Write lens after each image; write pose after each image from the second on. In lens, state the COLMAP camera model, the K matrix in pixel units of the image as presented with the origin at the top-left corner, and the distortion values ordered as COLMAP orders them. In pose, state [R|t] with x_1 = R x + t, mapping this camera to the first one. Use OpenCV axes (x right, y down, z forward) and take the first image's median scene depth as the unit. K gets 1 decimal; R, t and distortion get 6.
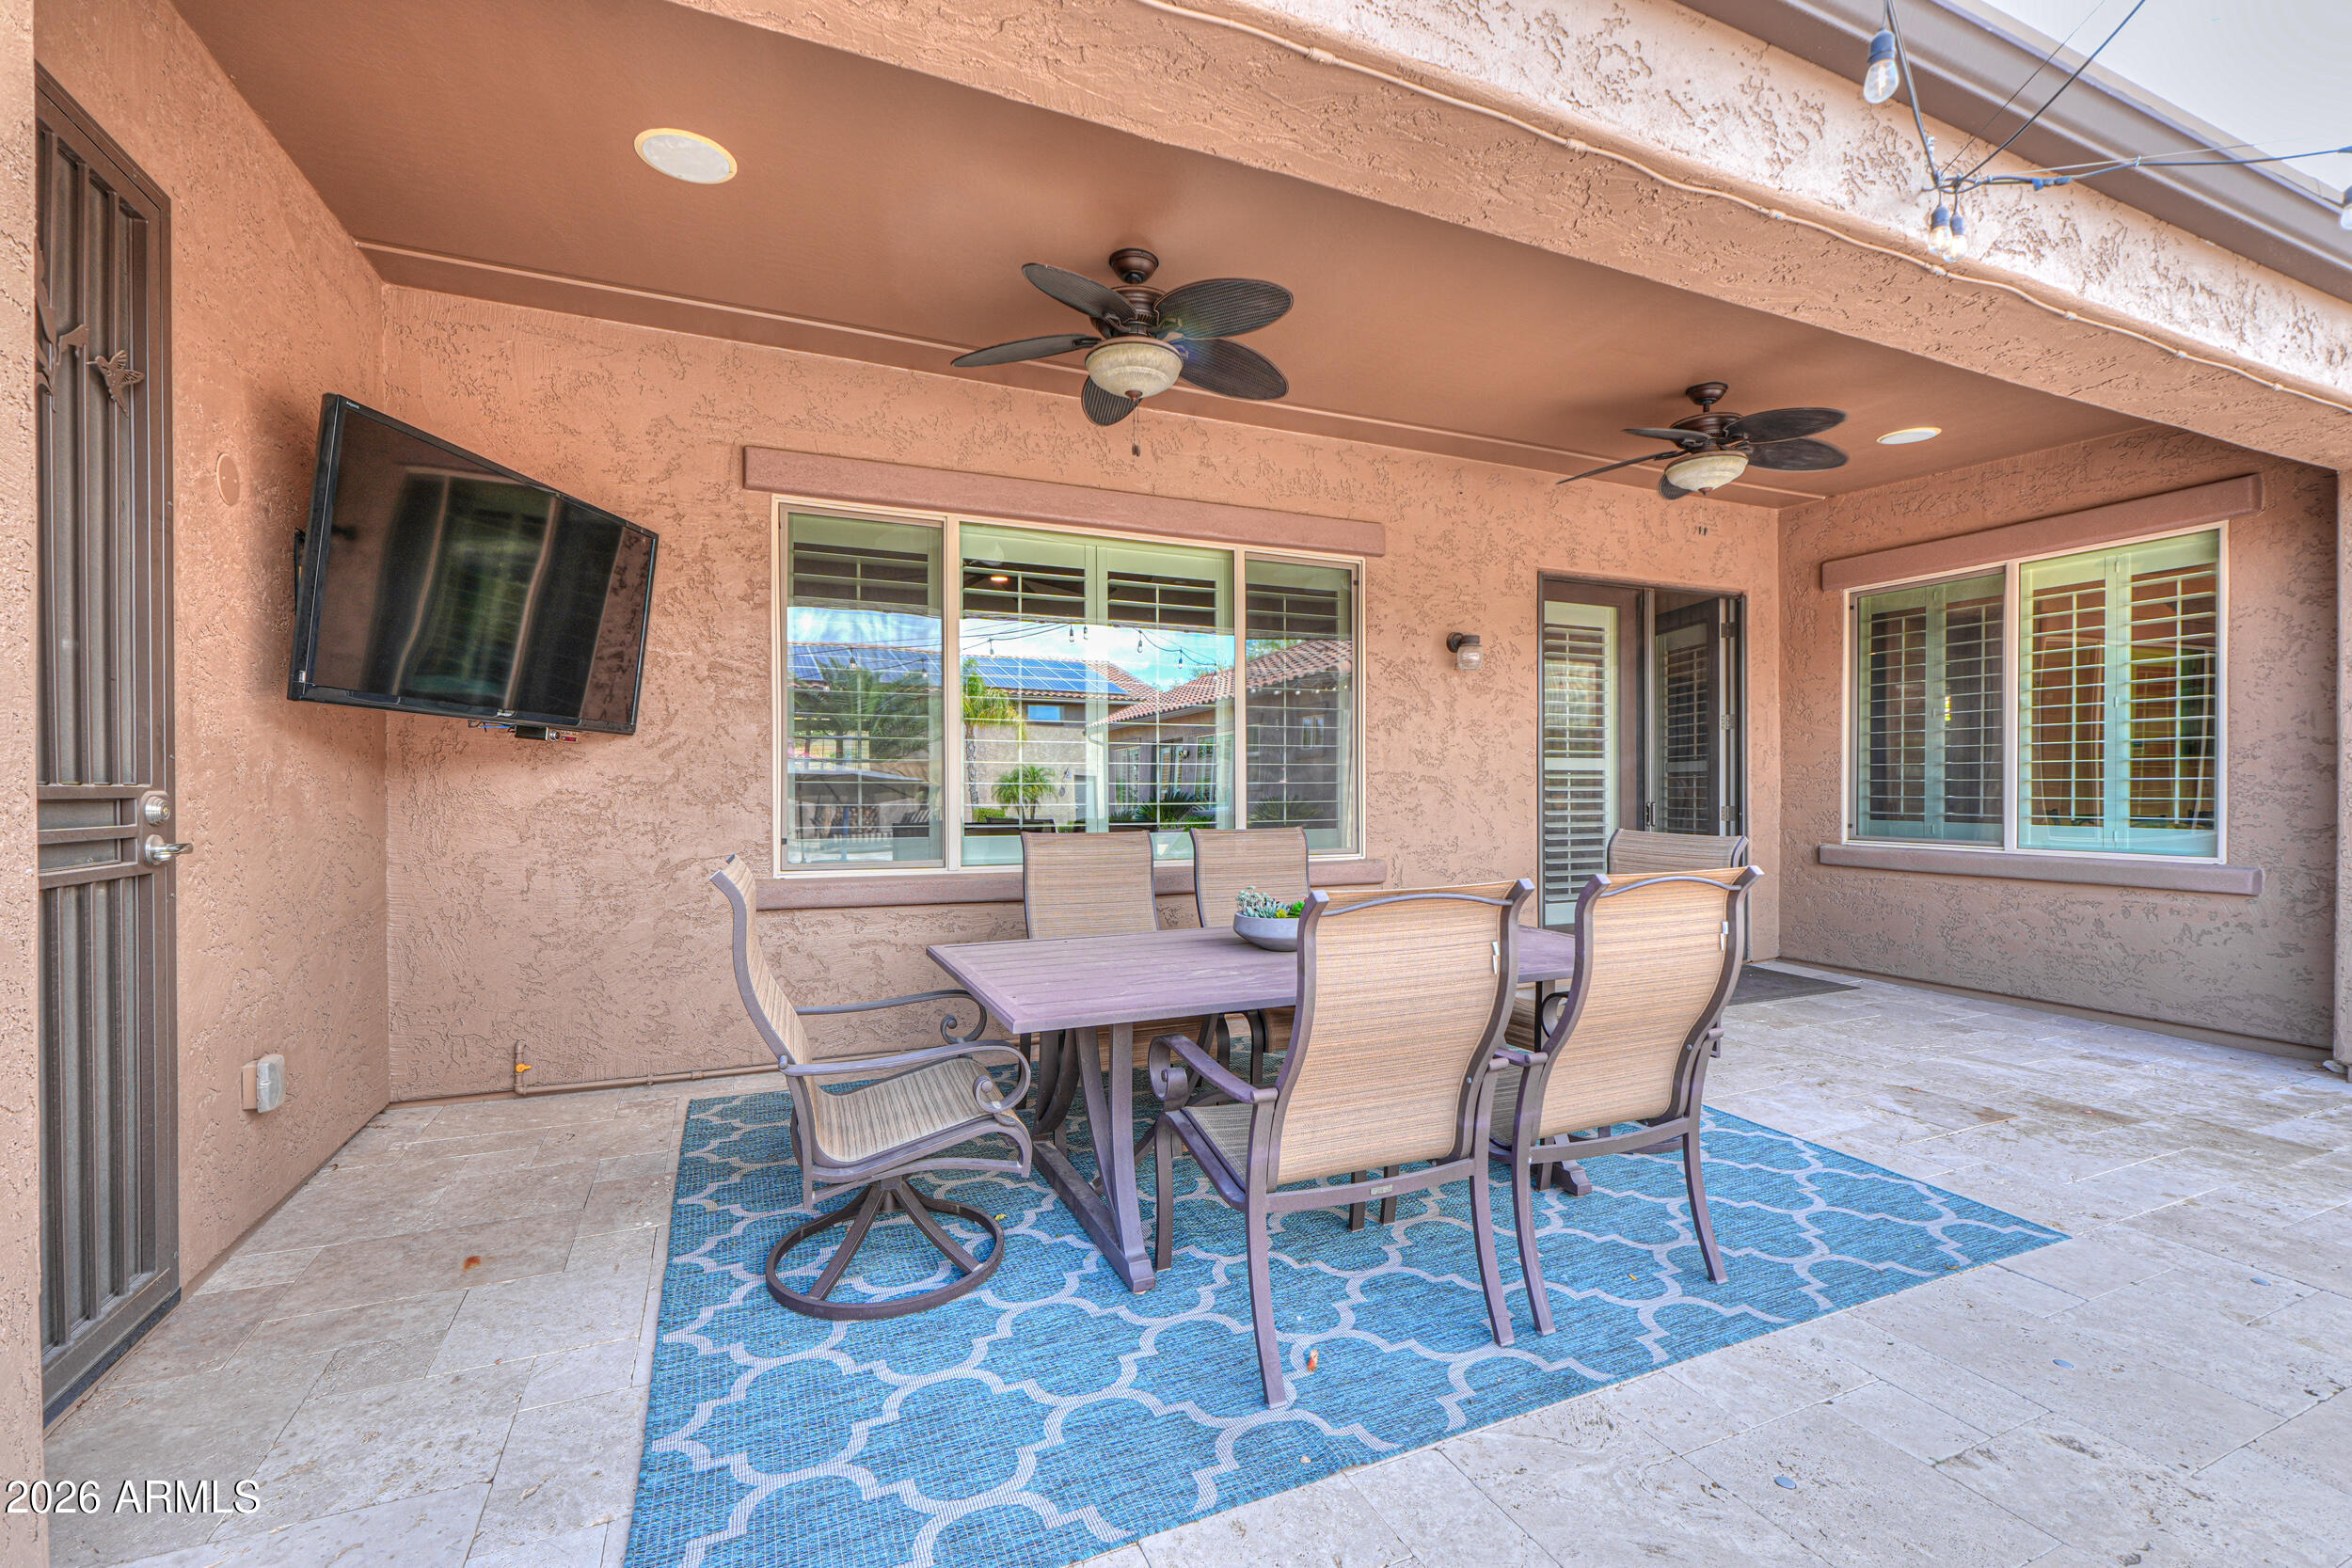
lens RADIAL K [[1000.2, 0, 1162.0], [0, 1000.2, 785.0], [0, 0, 1]] dist [0.000920, 0.000069]
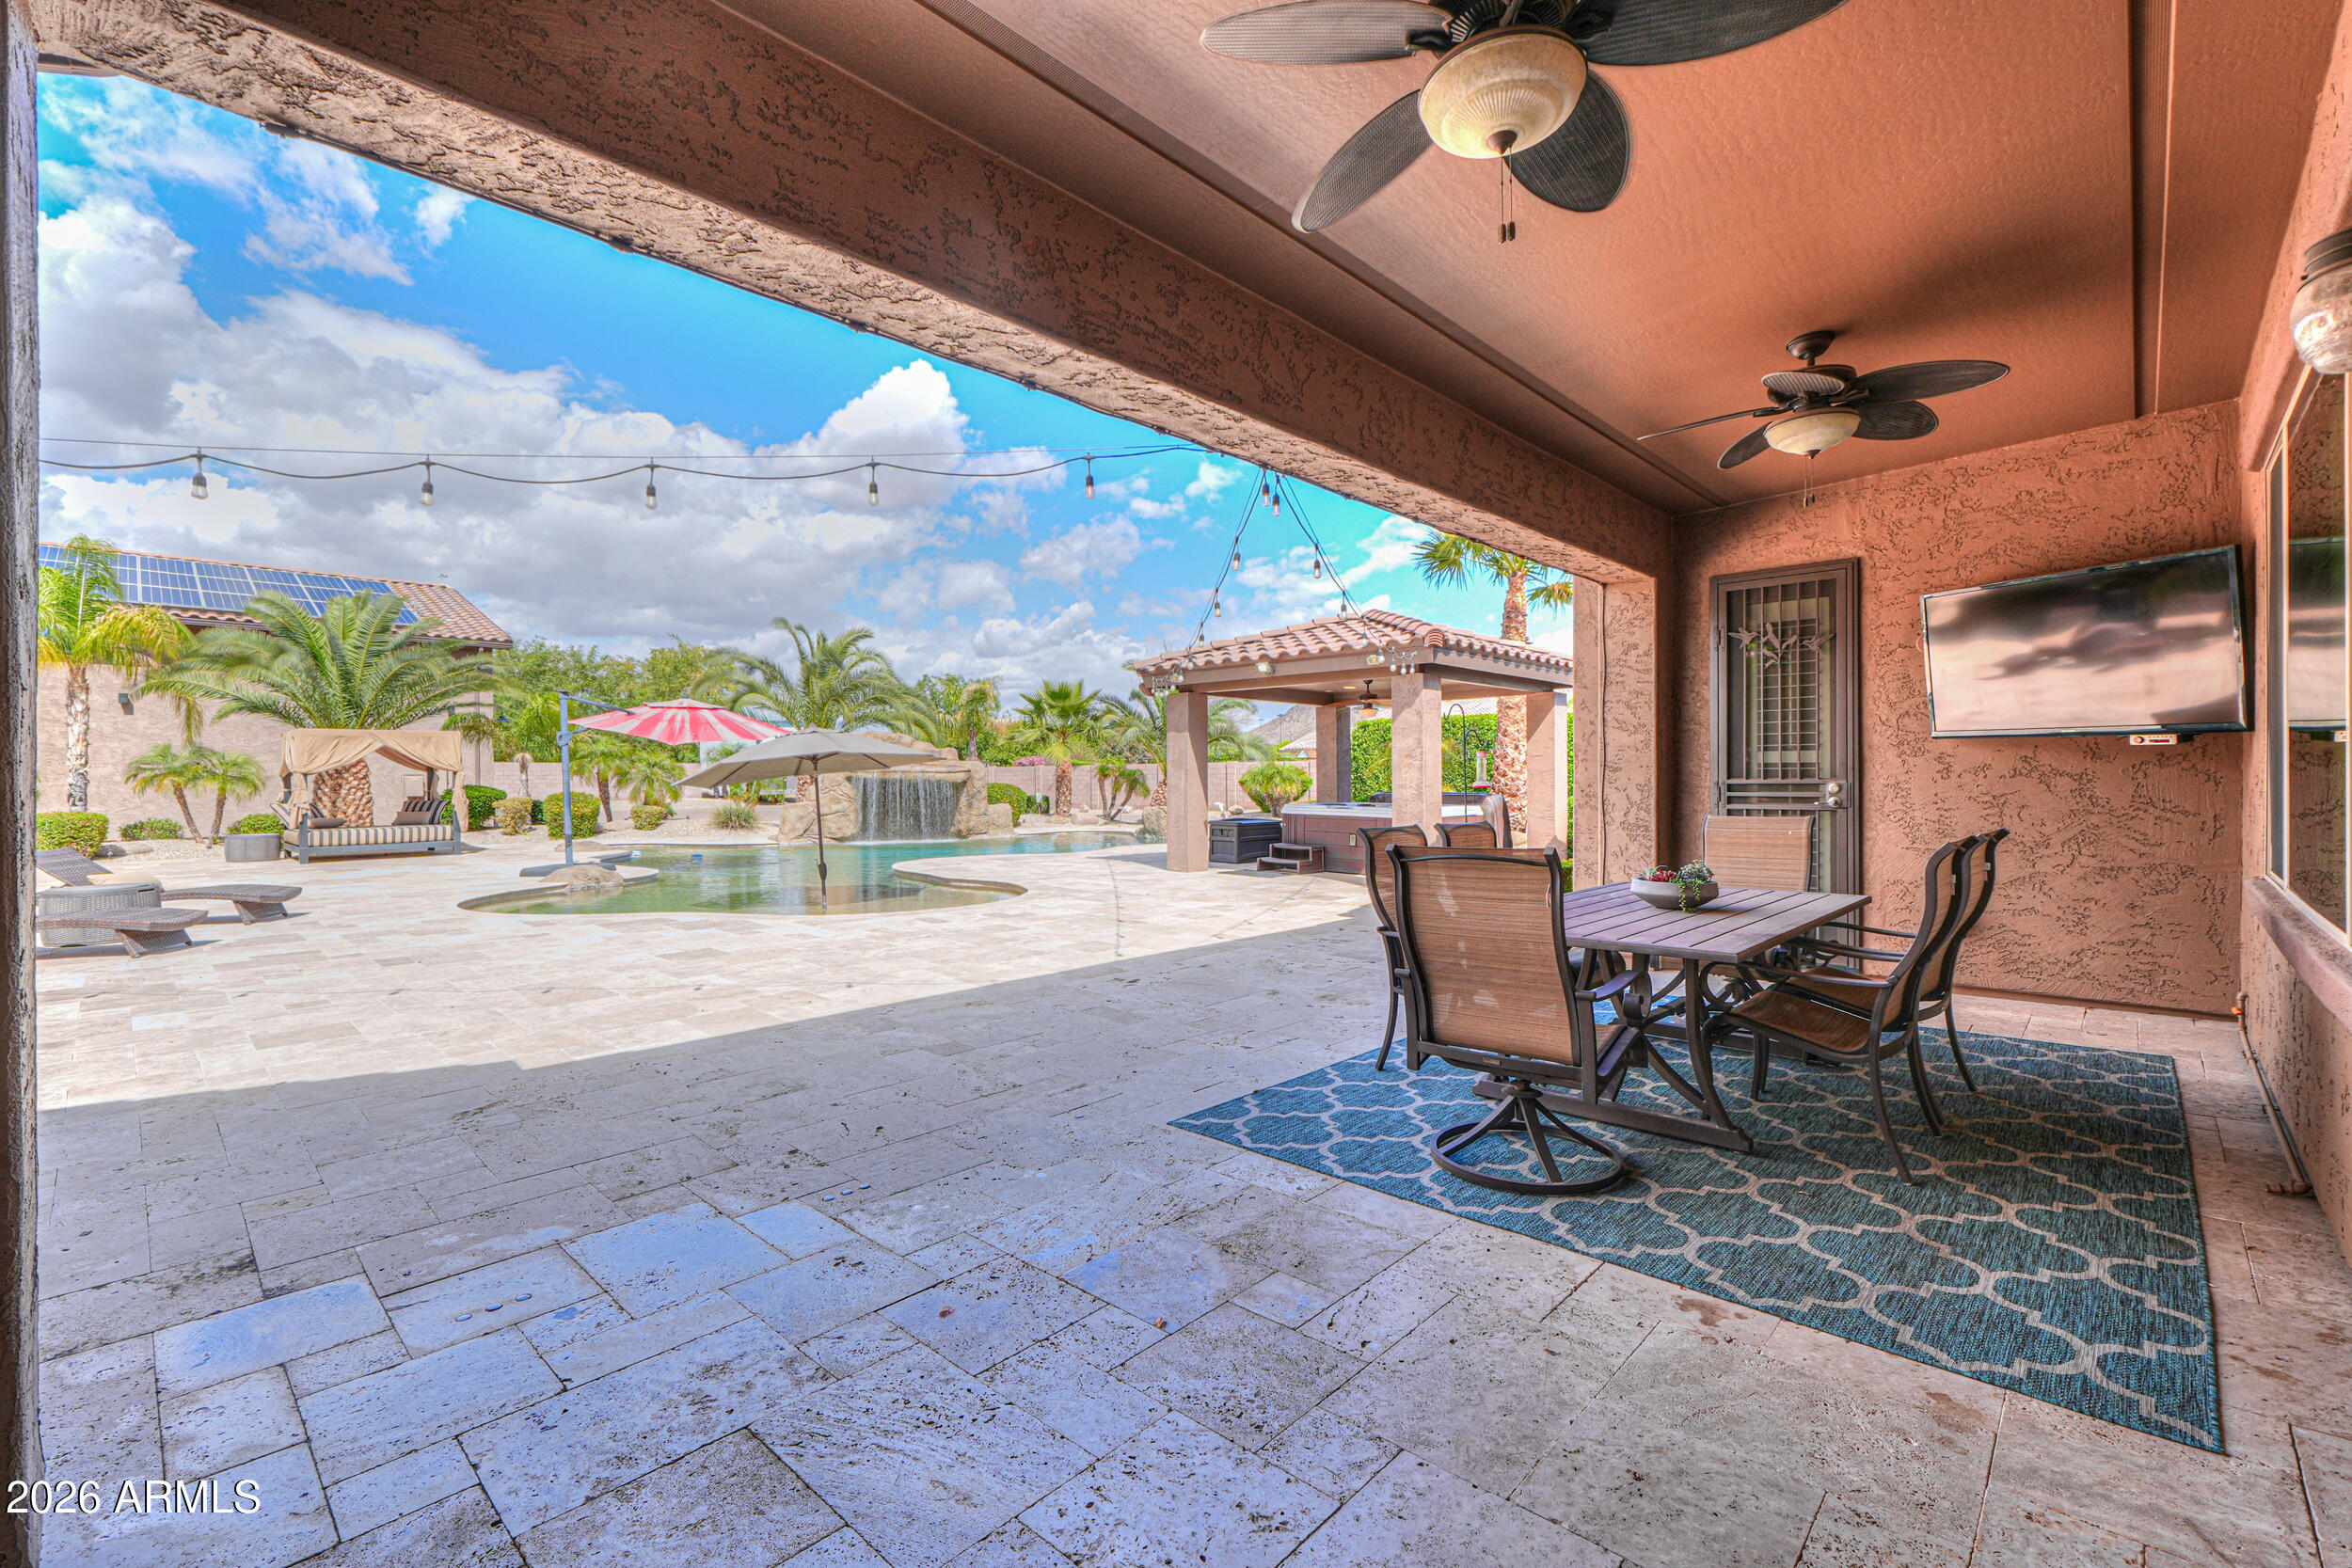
lens RADIAL K [[1000.2, 0, 1162.0], [0, 1000.2, 785.0], [0, 0, 1]] dist [0.000920, 0.000069]
pose [[-0.926845, 0.009098, -0.375335, 1.369076], [0.007674, 0.999957, 0.005289, -0.012744], [0.375367, 0.002022, -0.926874, 2.174783]]
